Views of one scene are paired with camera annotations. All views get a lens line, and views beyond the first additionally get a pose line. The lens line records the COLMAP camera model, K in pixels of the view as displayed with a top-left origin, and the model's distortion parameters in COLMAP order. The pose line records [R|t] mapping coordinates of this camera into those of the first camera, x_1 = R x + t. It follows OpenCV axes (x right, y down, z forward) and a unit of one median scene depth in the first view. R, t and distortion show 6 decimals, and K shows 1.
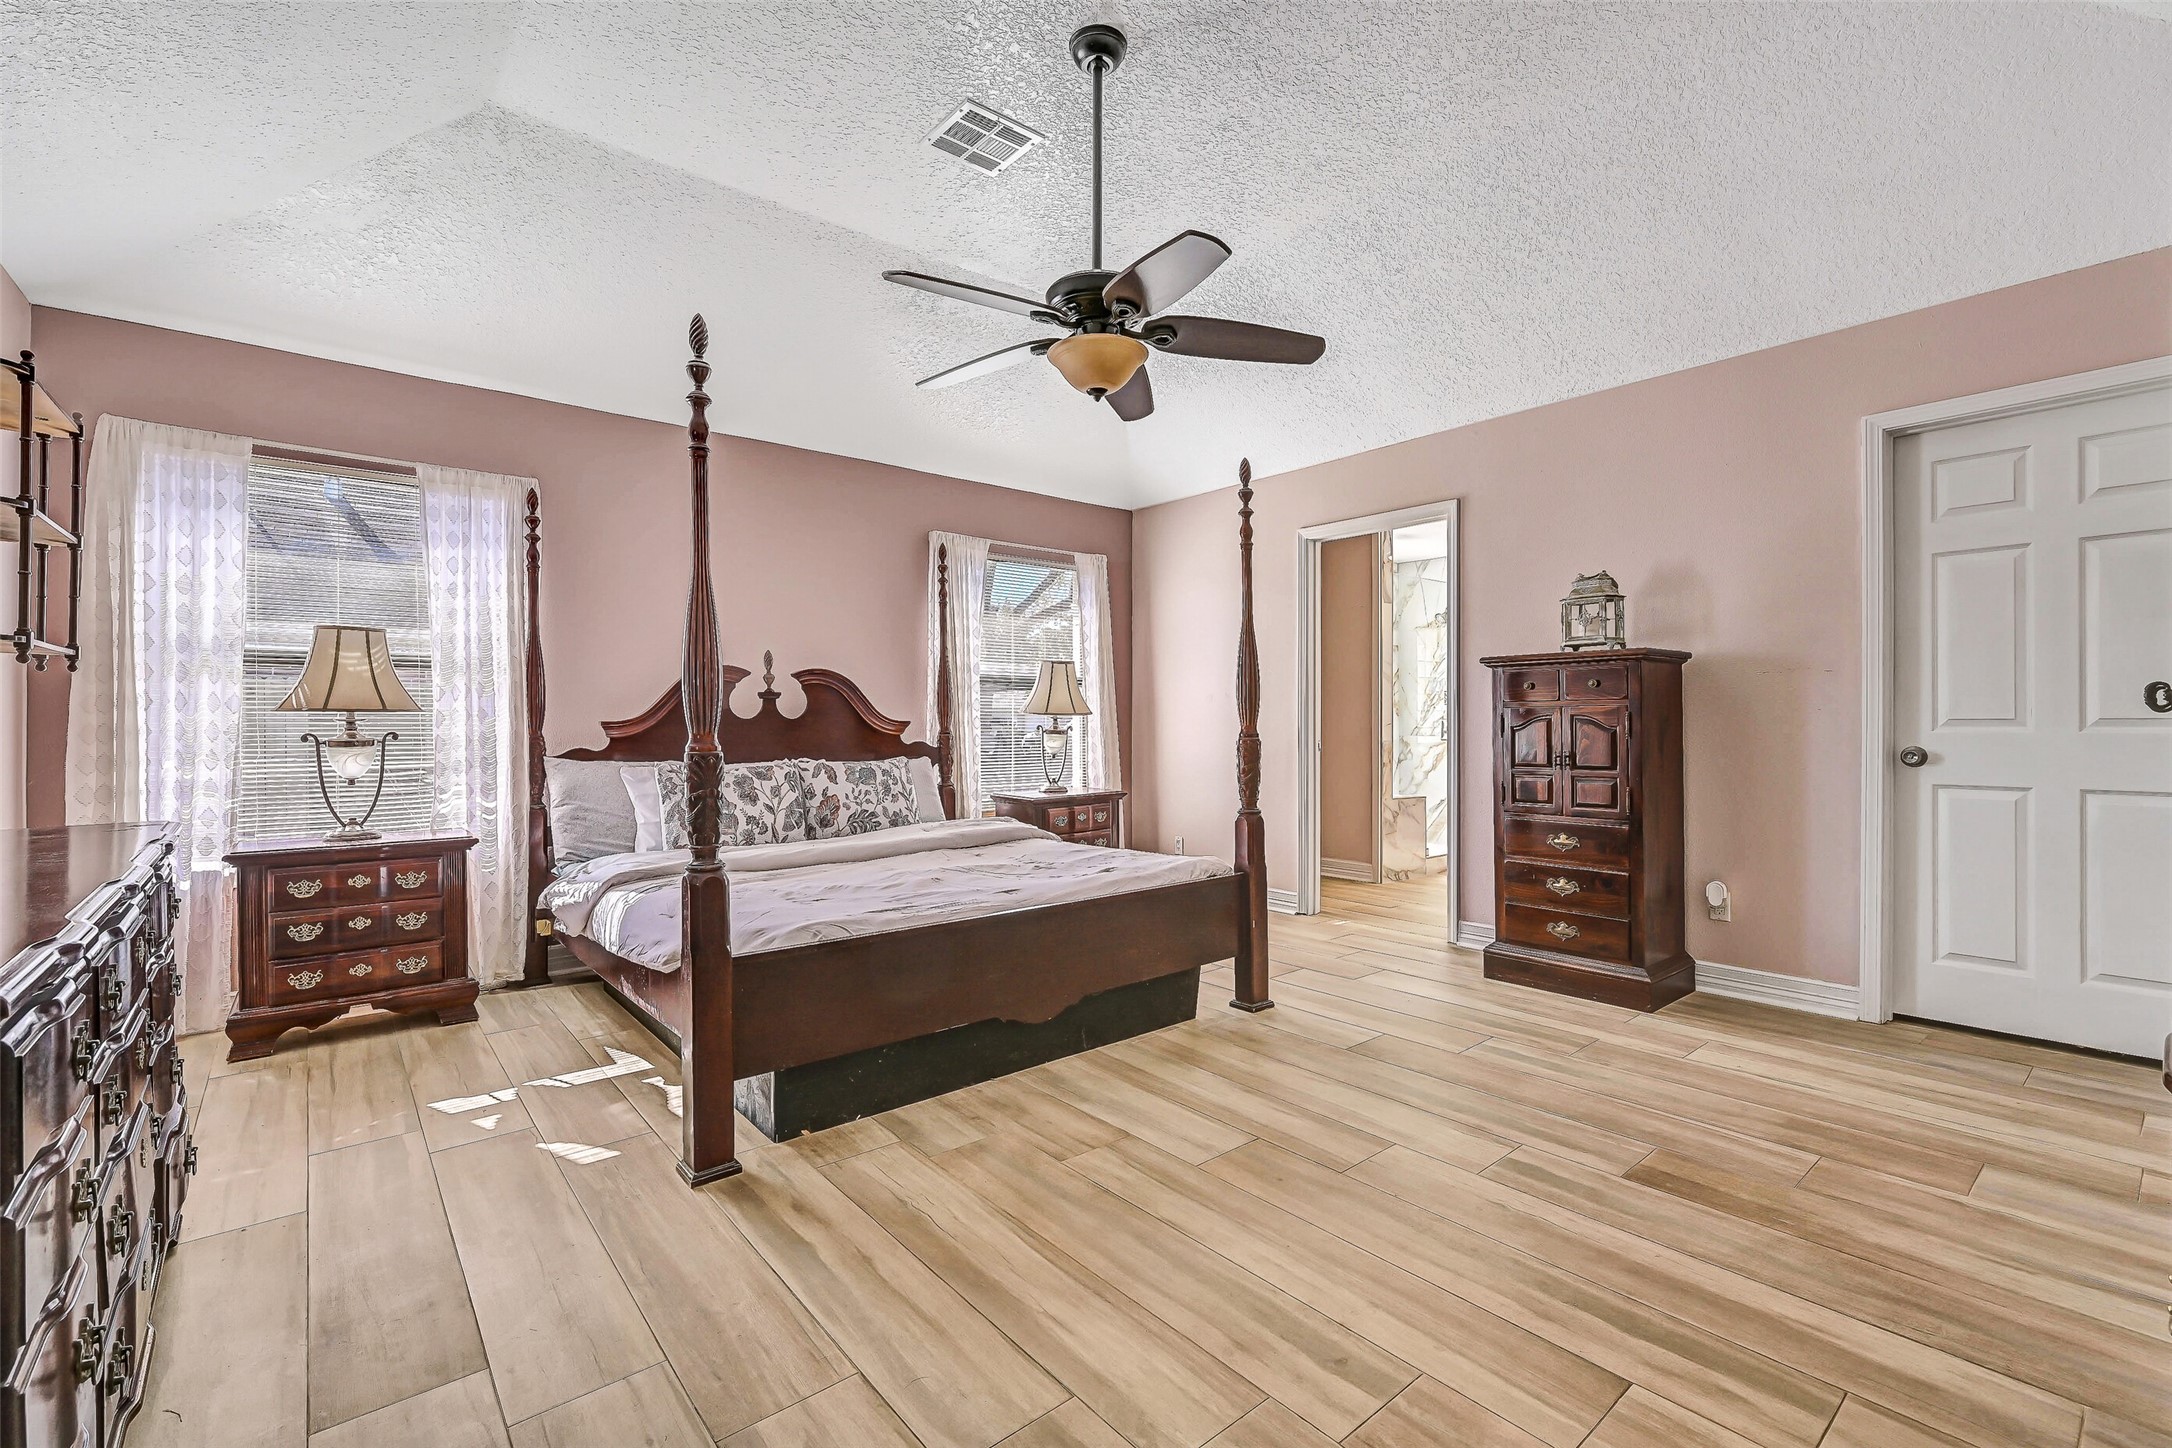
lens RADIAL K [[927.3, 0, 1088.5], [0, 927.3, 726.6], [0, 0, 1]] dist [0.004821, -0.000453]
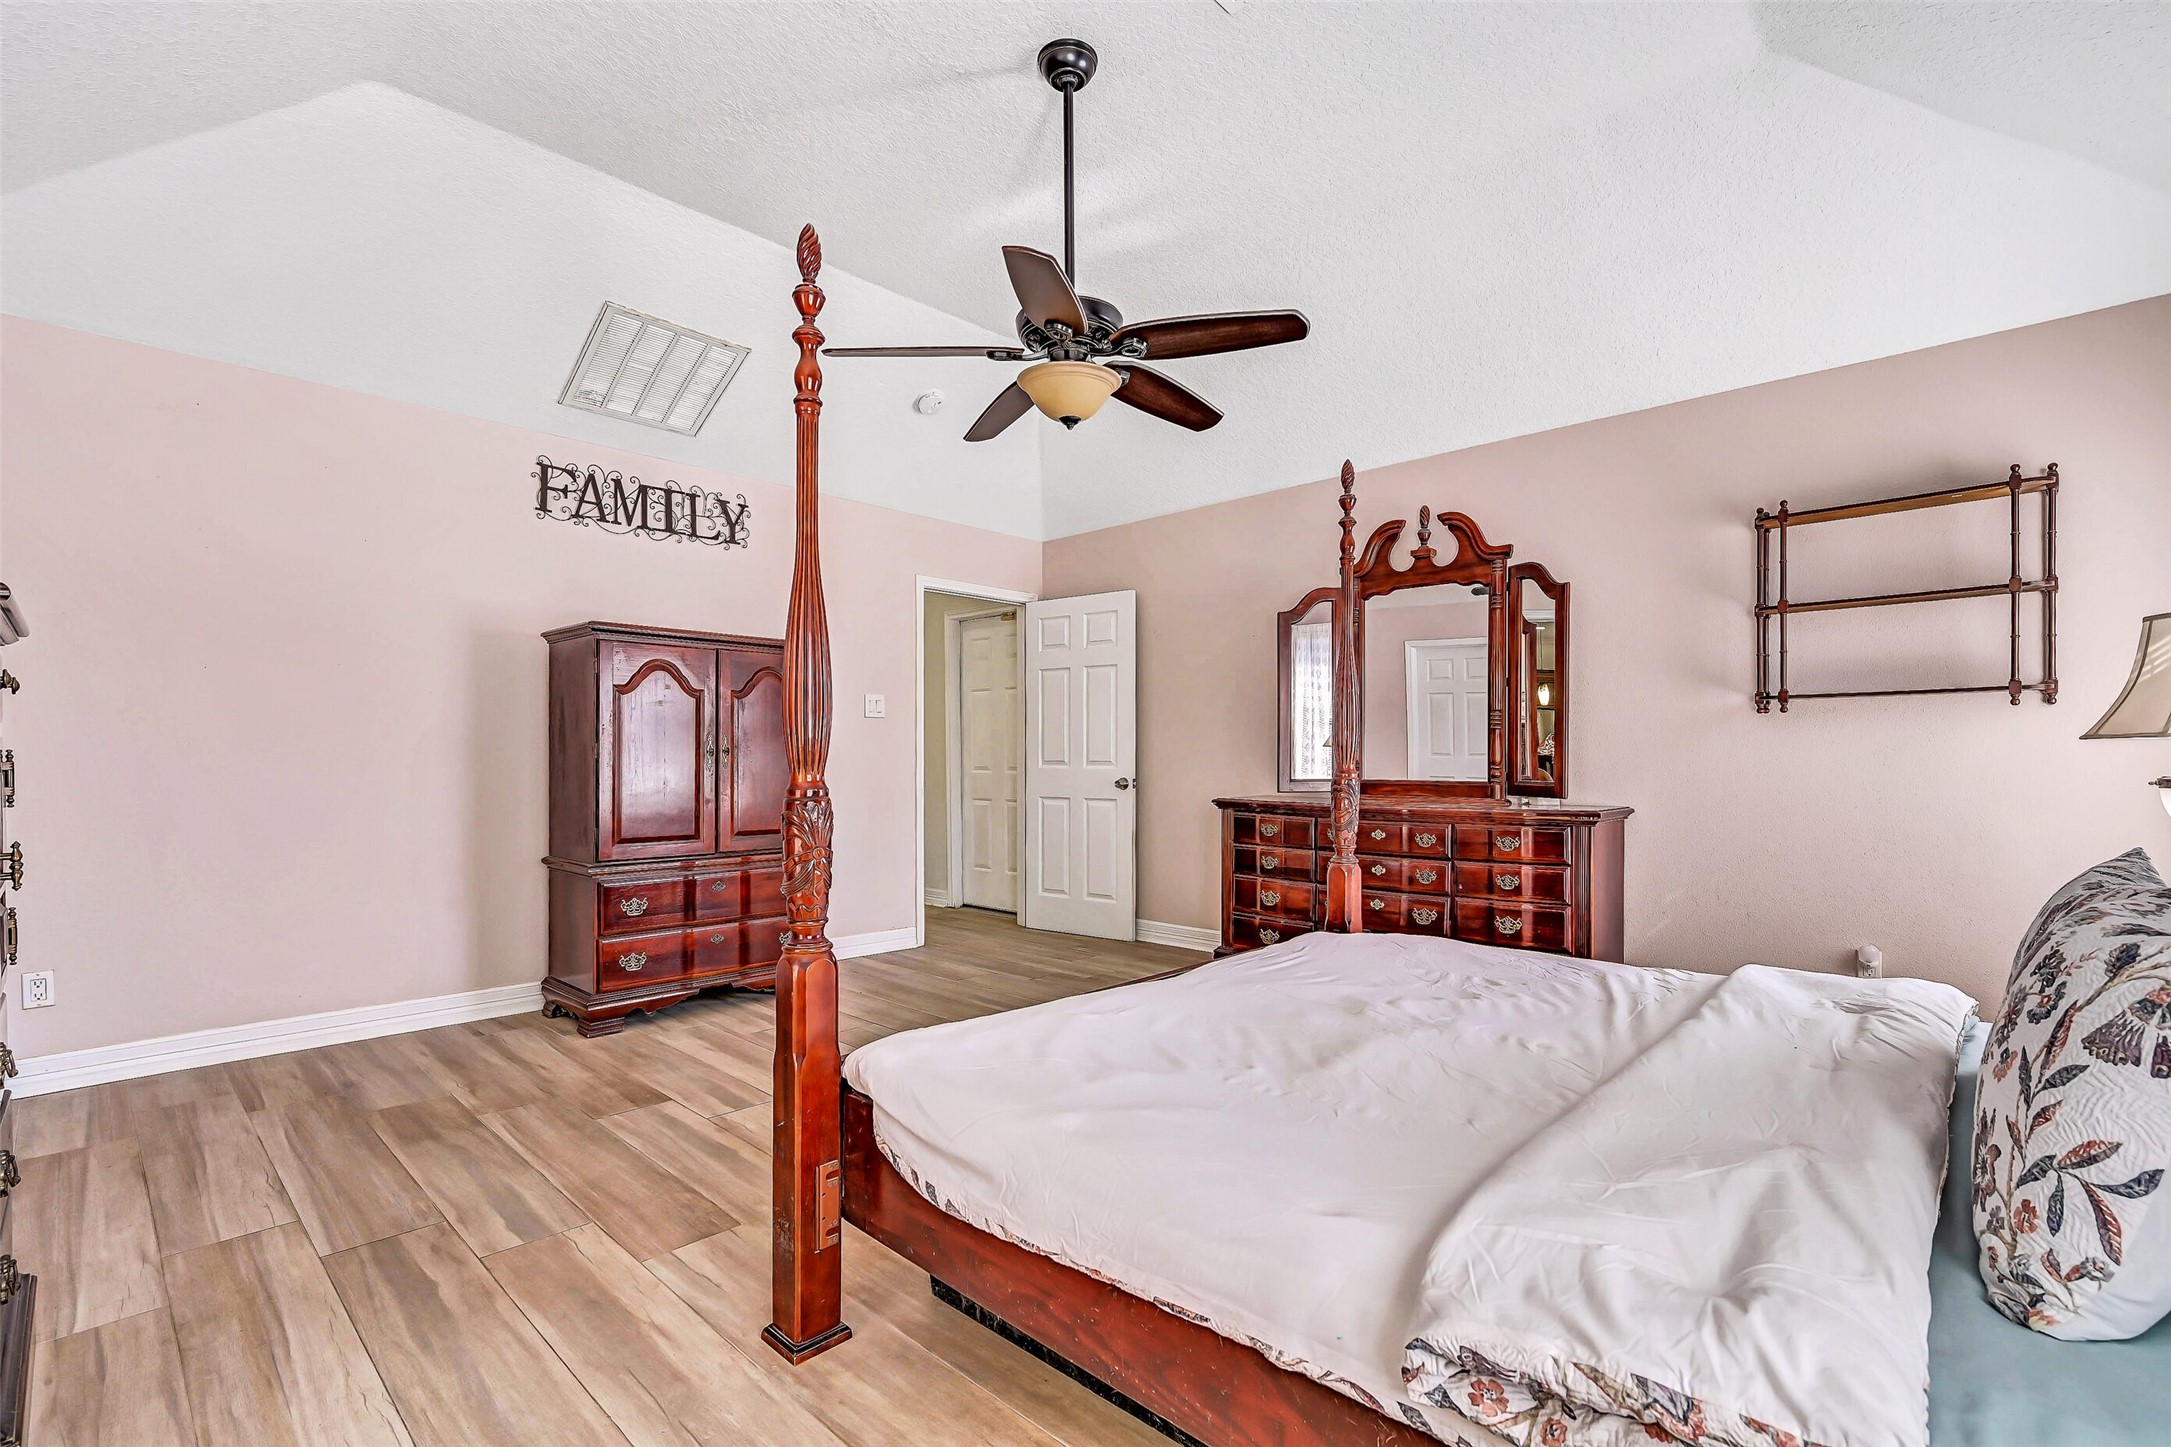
lens RADIAL K [[984.4, 0, 1082.3], [0, 984.4, 736.8], [0, 0, 1]] dist [0.003568, 0.000944]
pose [[-0.994057, 0.002981, -0.108817, 0.133341], [0.003970, 0.999953, -0.008875, -0.025041], [0.108785, -0.009254, -0.994022, 2.396389]]
